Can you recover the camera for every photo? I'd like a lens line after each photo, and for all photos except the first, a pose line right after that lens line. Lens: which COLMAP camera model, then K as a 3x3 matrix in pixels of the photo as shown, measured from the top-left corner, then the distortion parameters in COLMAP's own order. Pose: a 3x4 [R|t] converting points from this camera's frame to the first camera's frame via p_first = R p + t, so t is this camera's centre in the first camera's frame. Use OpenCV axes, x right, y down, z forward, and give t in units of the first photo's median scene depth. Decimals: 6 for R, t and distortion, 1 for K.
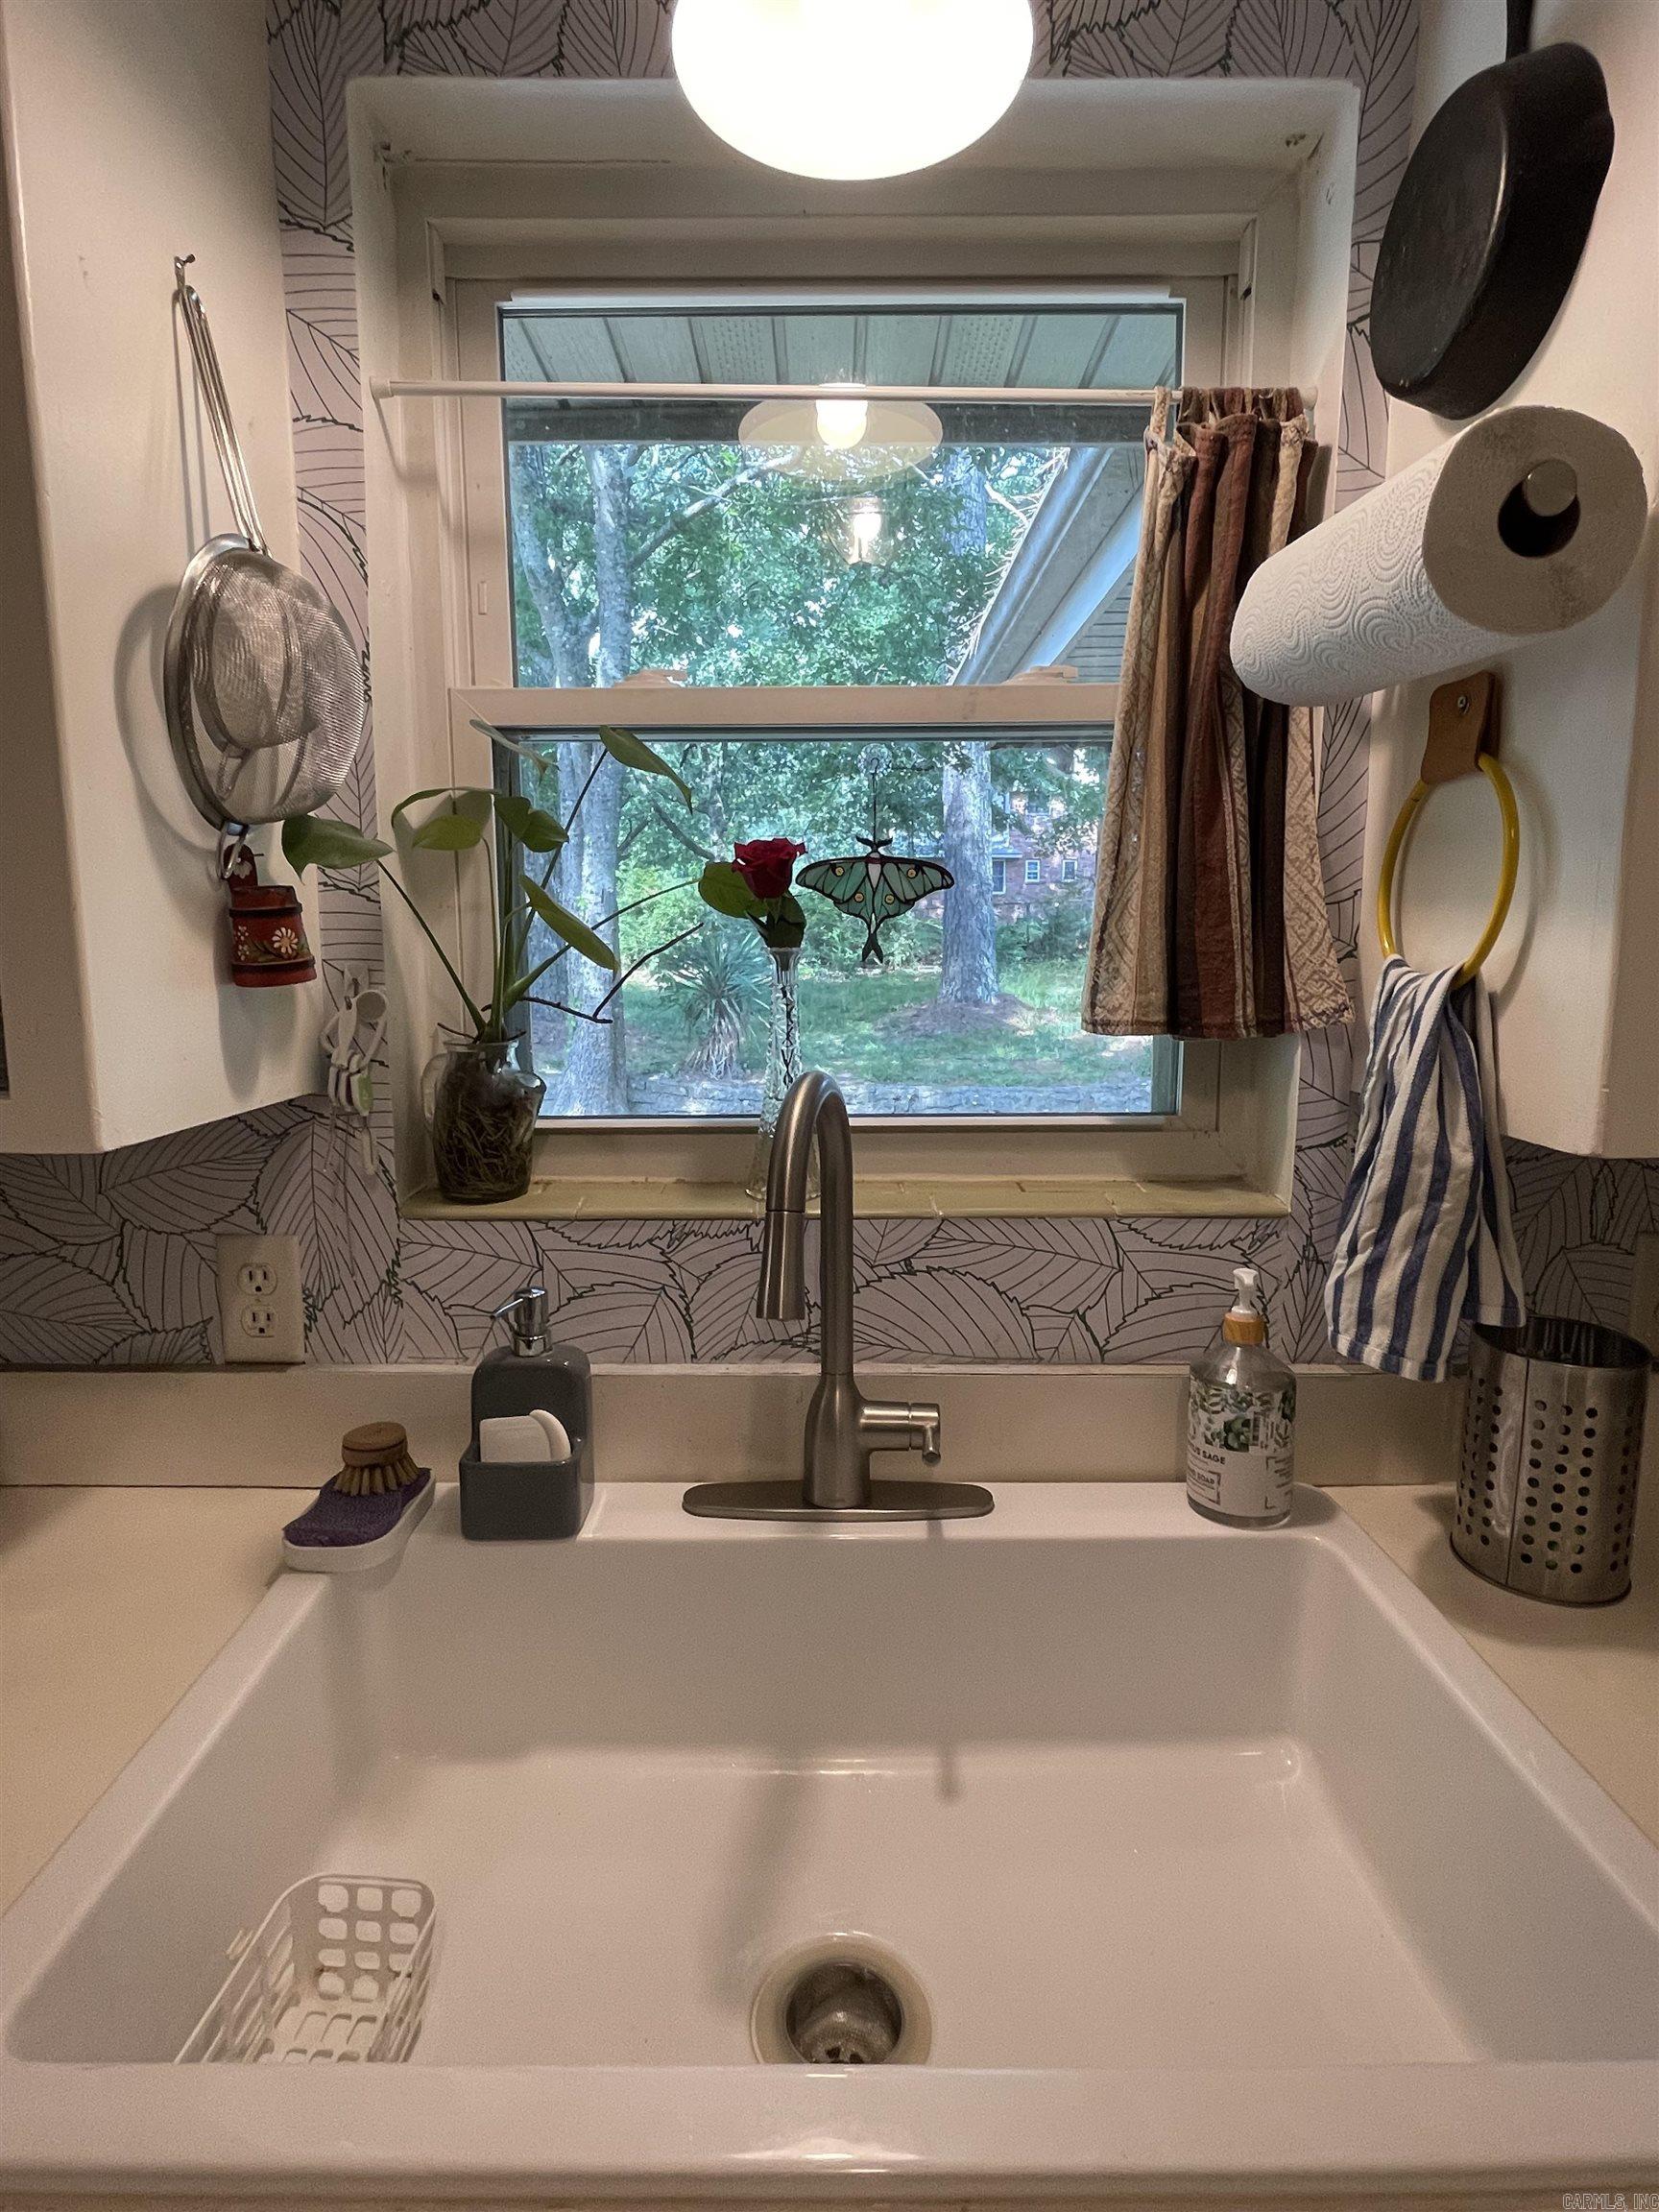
lens RADIAL K [[1168.3, 0, 829.5], [0, 1168.3, 1106.0], [0, 0, 1]] dist [0.033685, -0.000042]
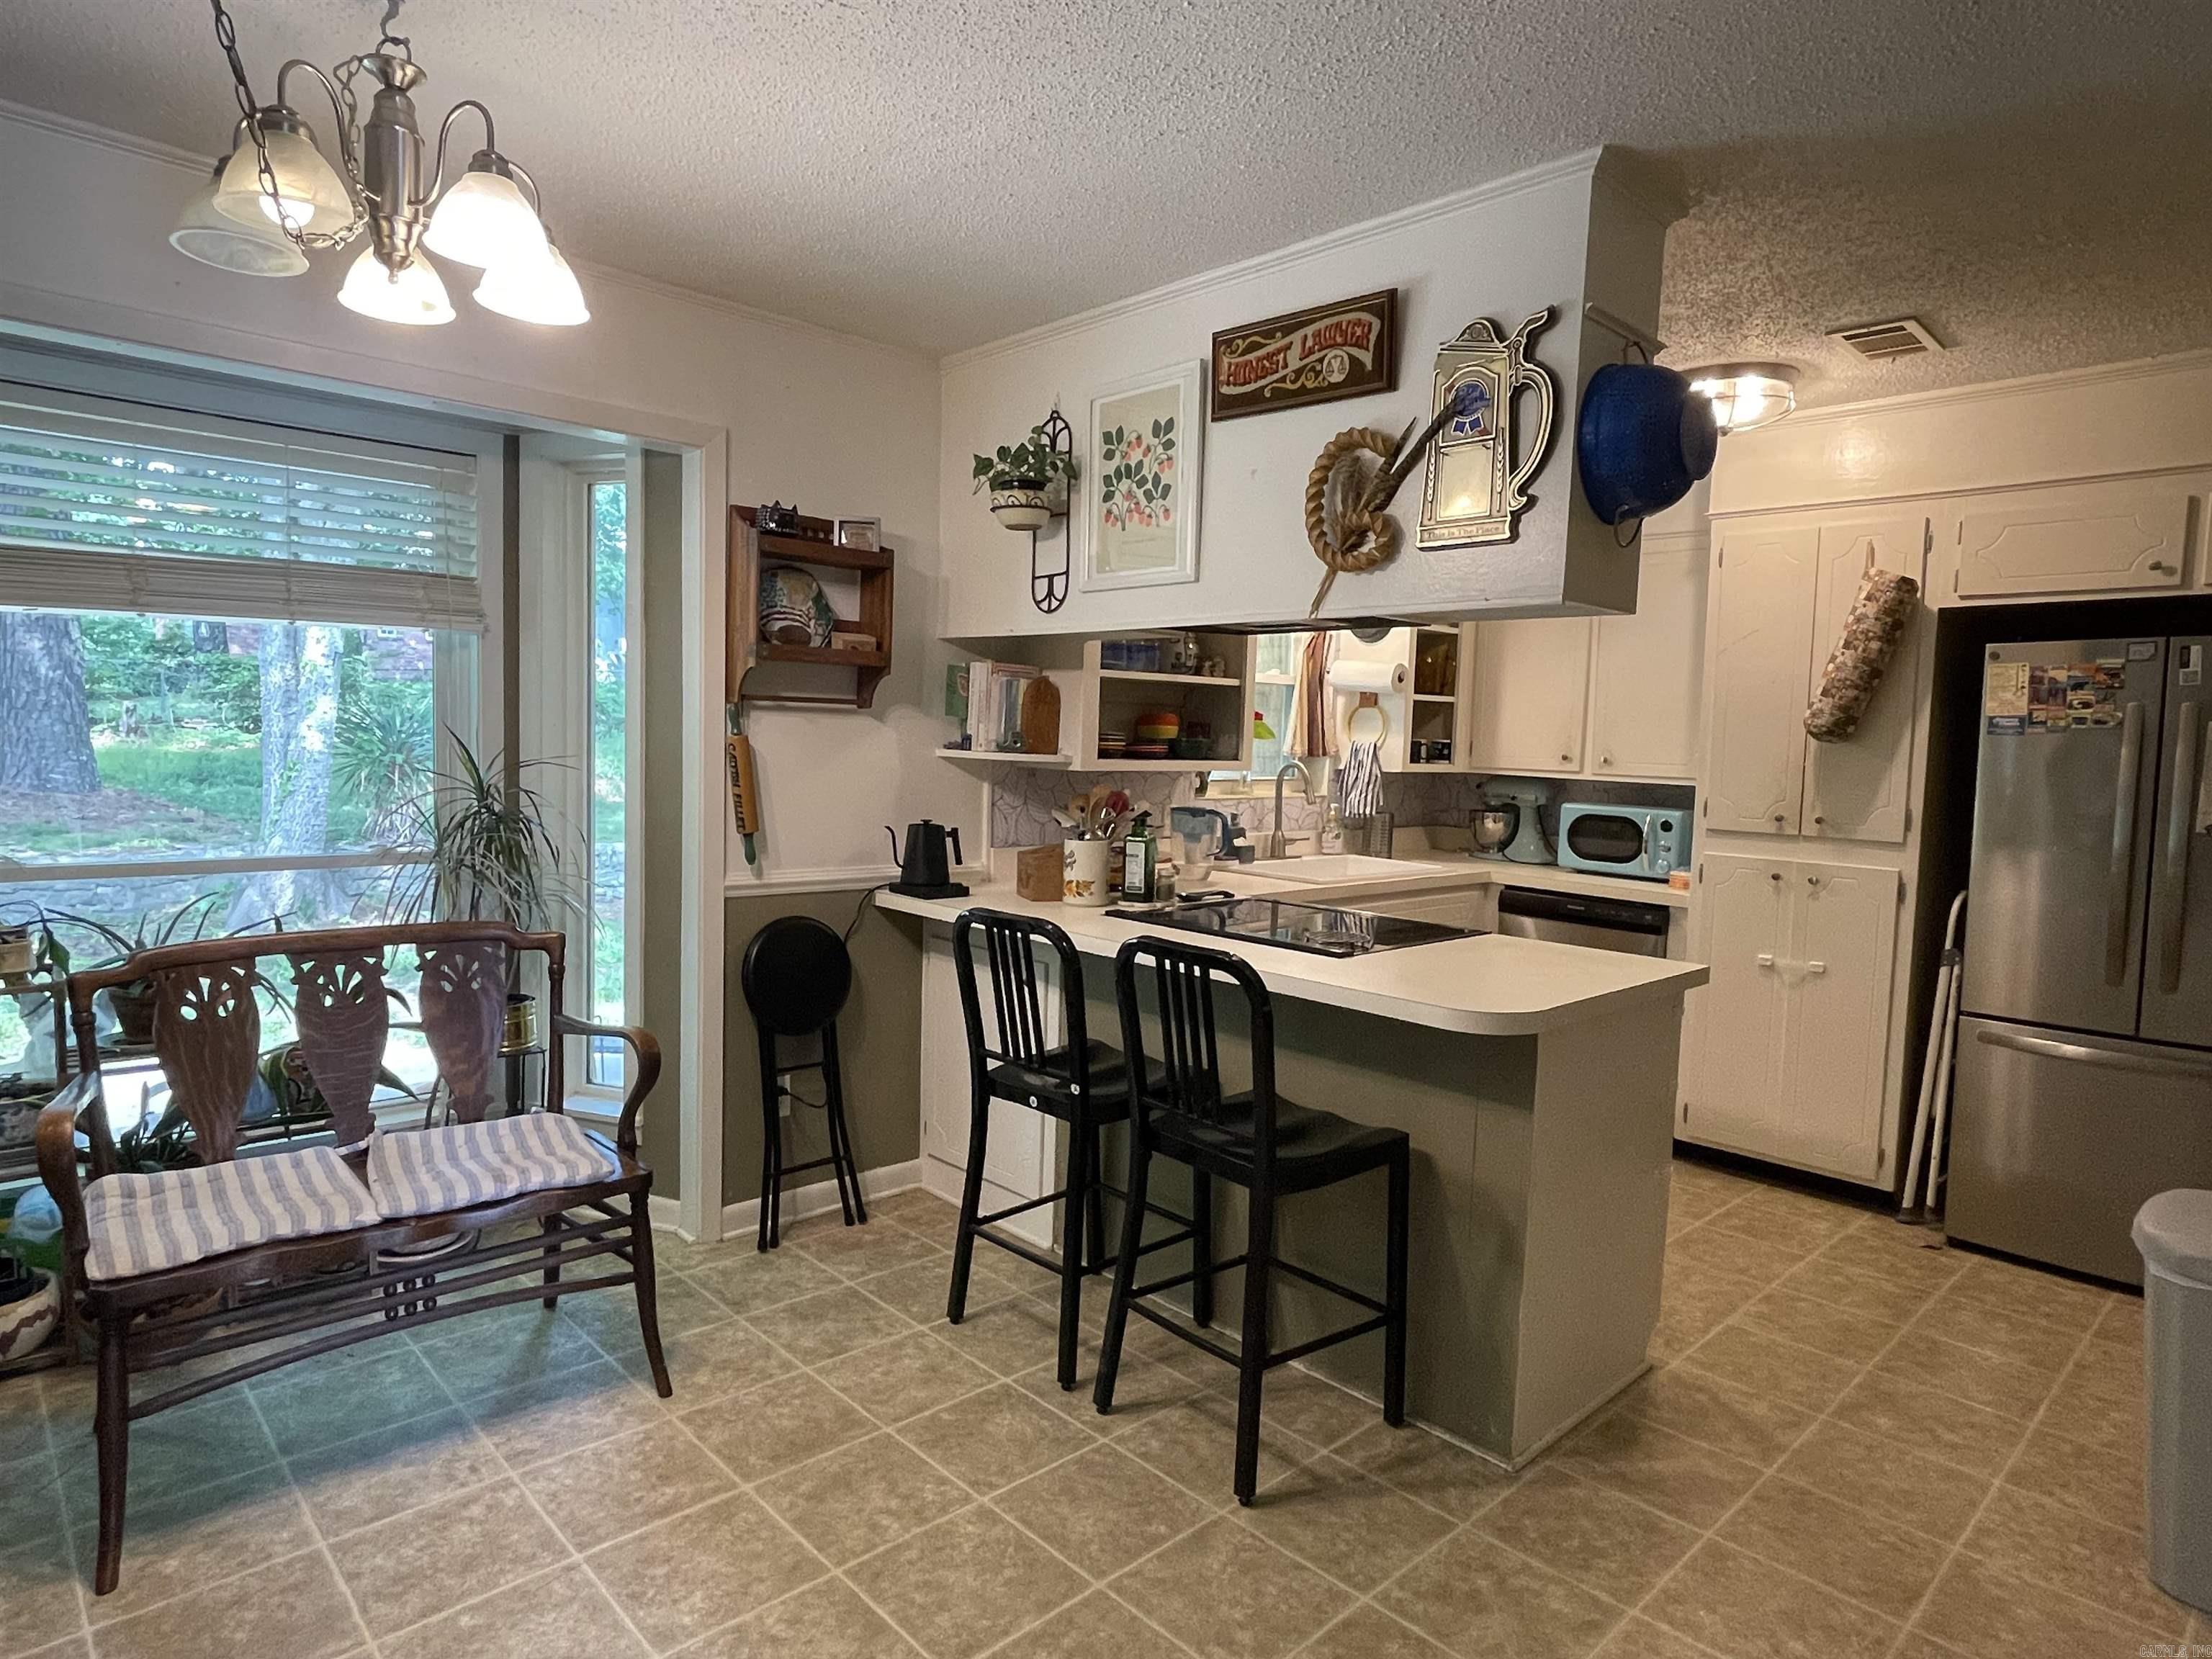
lens RADIAL K [[1253.4, 0, 1078.8], [0, 1253.4, 827.8], [0, 0, 1]] dist [0.019519, -0.022101]
pose [[0.729143, -0.031206, 0.683649, -3.797266], [0.066851, 0.997430, -0.025771, 0.284221], [-0.681088, 0.064493, 0.729356, -1.928712]]
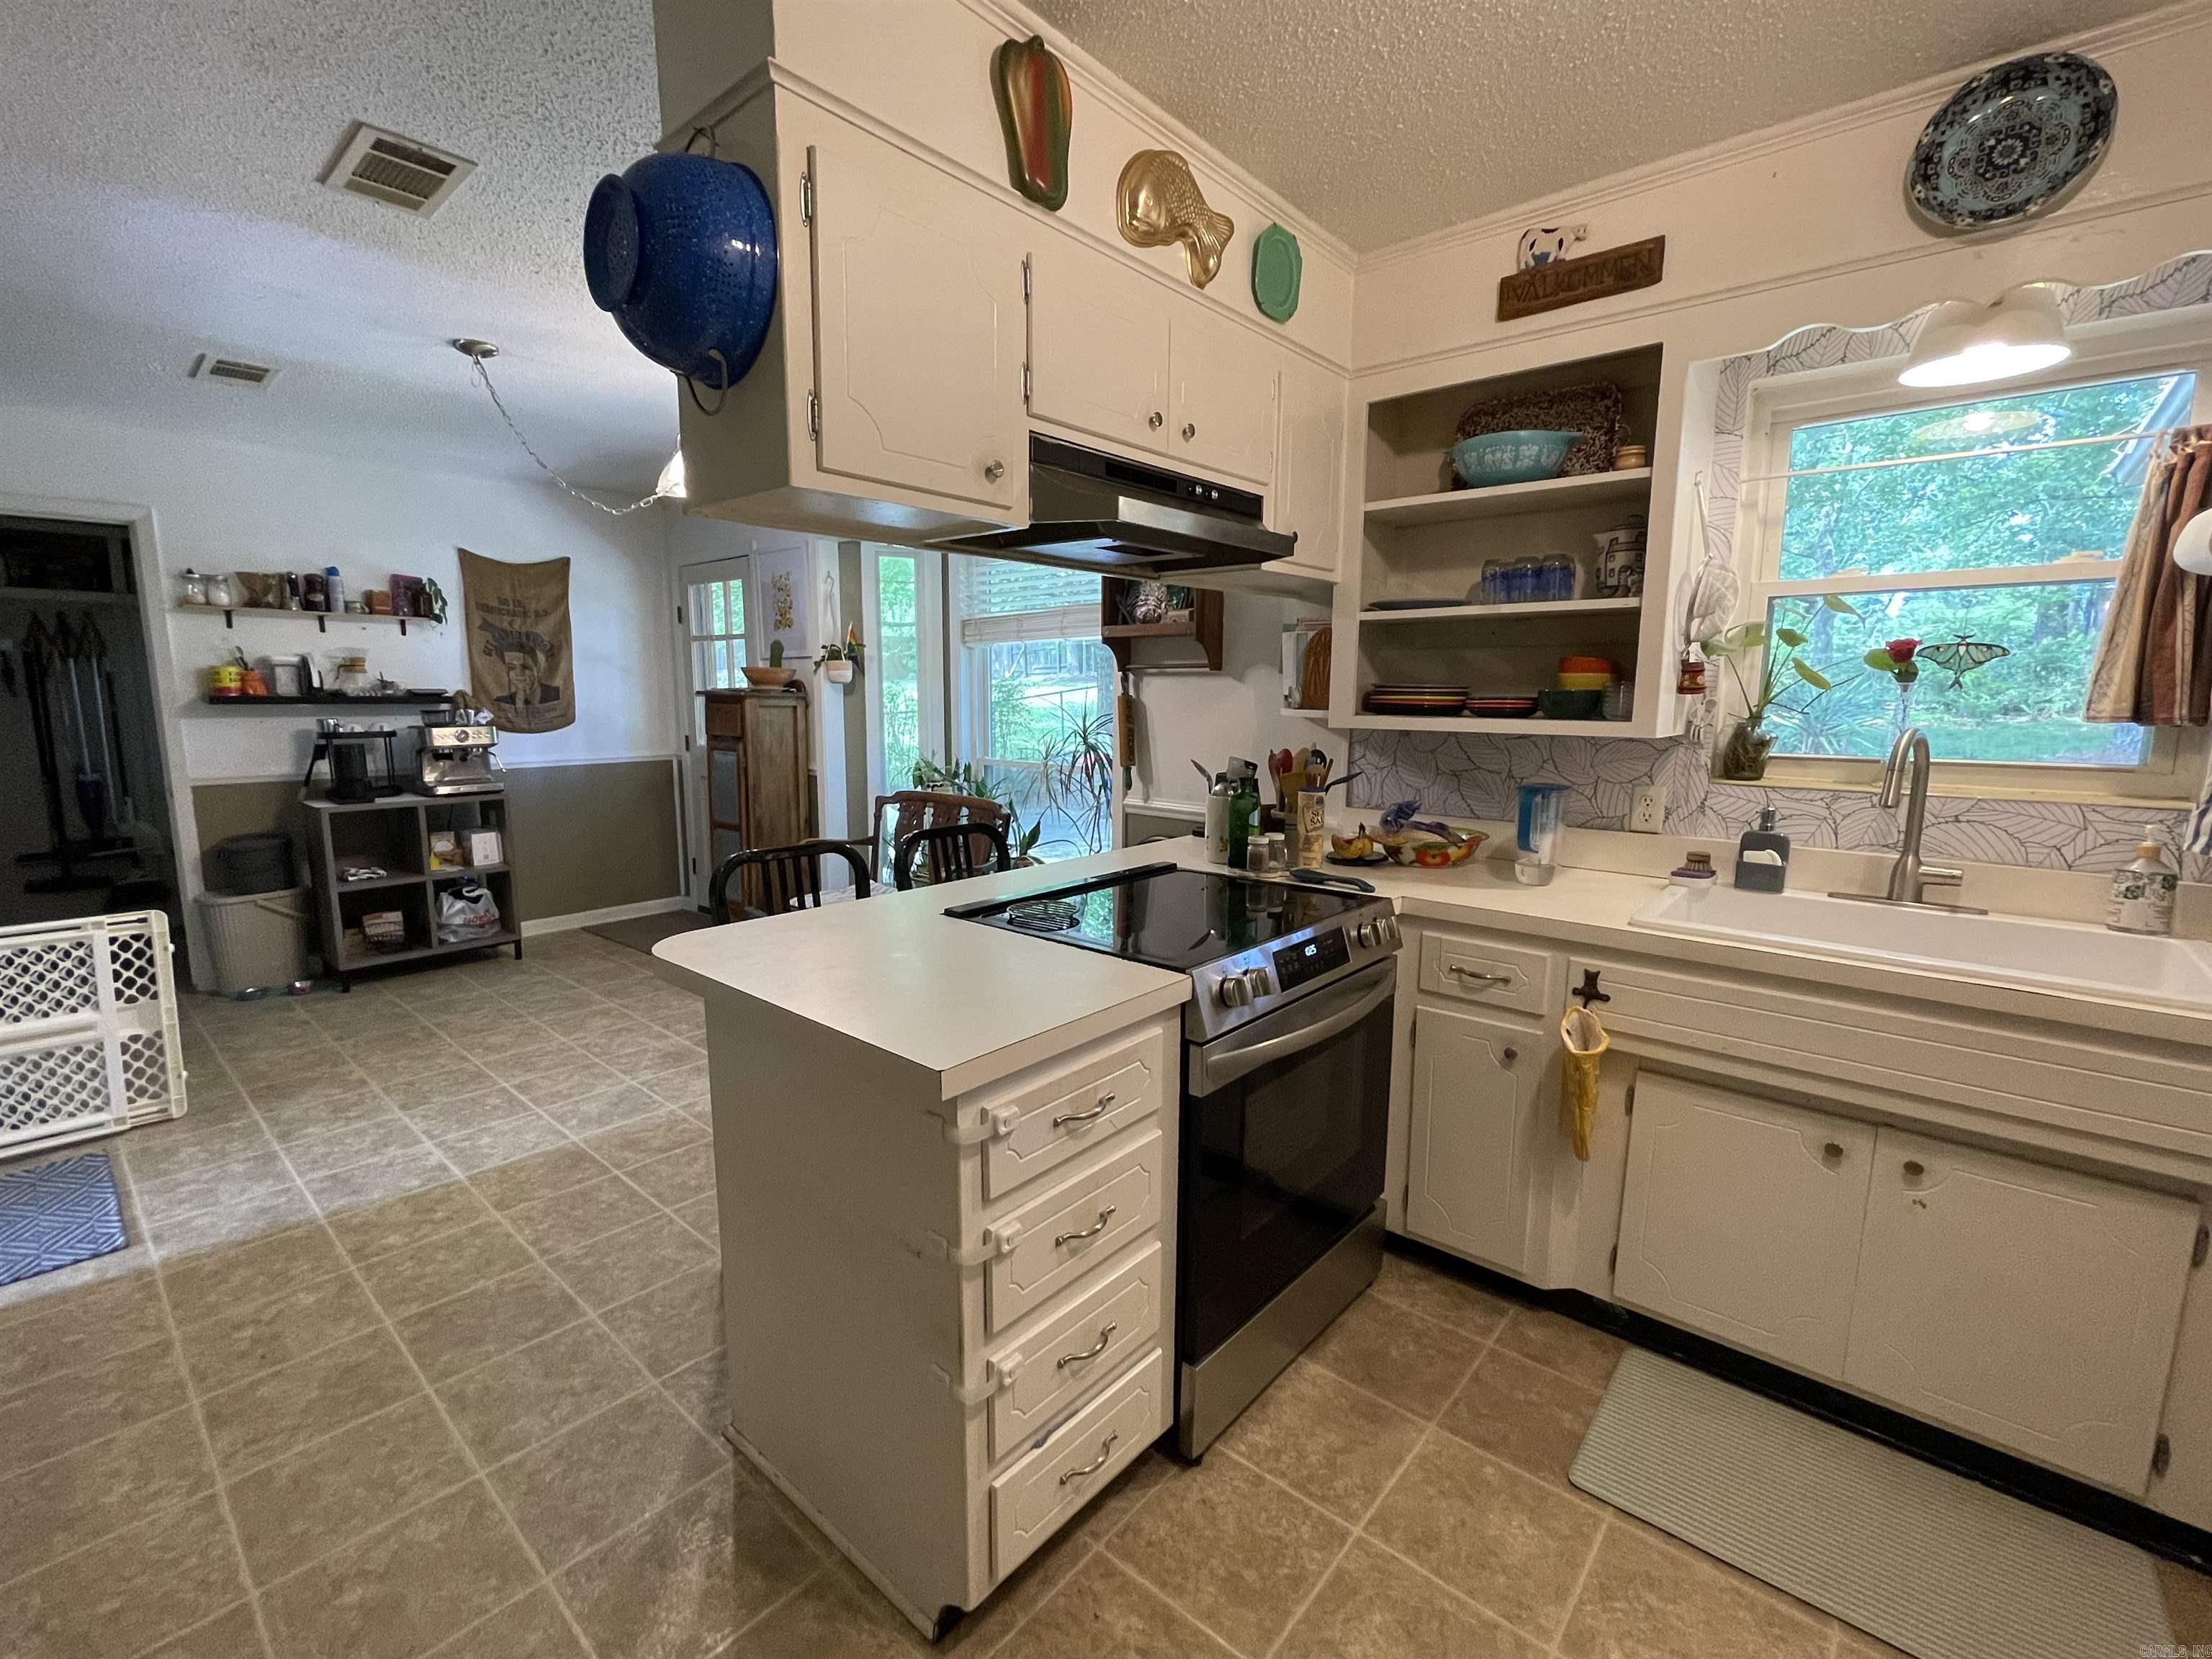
lens RADIAL K [[966.7, 0, 1106.0], [0, 966.7, 829.5], [0, 0, 1]] dist [0.005234, 0.000652]
pose [[0.753727, 0.098594, -0.649749, 0.048966], [-0.094207, 0.994681, 0.041652, 0.239329], [0.650400, 0.029816, 0.759007, -1.596197]]
